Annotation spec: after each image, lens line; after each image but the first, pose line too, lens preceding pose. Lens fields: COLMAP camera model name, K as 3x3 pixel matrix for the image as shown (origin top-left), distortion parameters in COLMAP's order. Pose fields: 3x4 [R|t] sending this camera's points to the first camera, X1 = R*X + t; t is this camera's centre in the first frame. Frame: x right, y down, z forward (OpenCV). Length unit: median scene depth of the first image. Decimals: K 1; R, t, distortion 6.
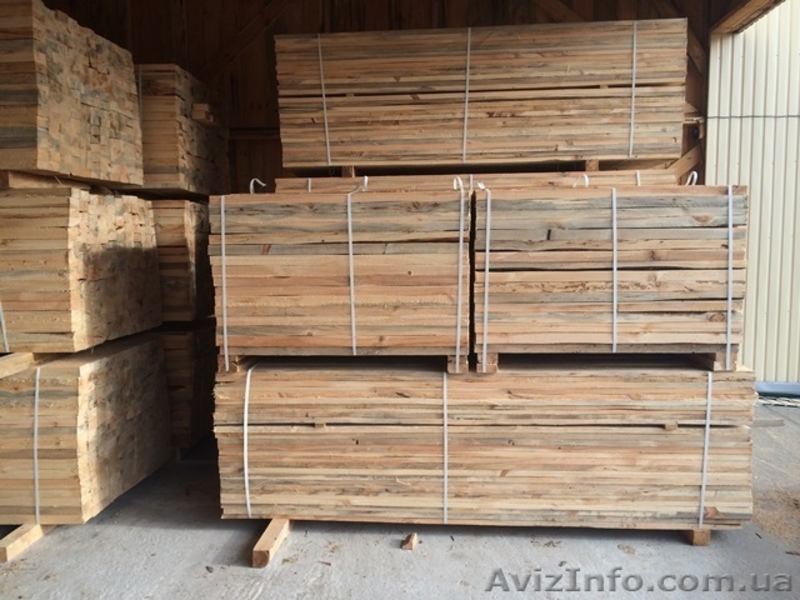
lens RADIAL K [[693.3, 0, 398.6], [0, 693.3, 300.0], [0, 0, 1]] dist [0.036163, -0.017249]
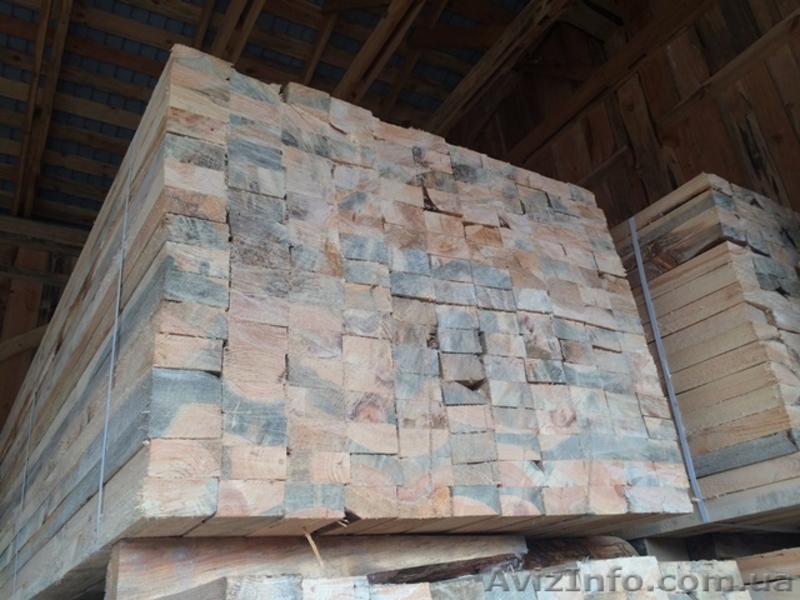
lens RADIAL K [[693.3, 0, 398.6], [0, 693.3, 299.4], [0, 0, 1]] dist [0.036163, -0.017249]
pose [[0.591735, -0.396040, -0.702141, -0.196617], [0.020340, 0.878057, -0.478123, -0.107758], [0.805876, 0.268641, 0.527632, 0.750848]]
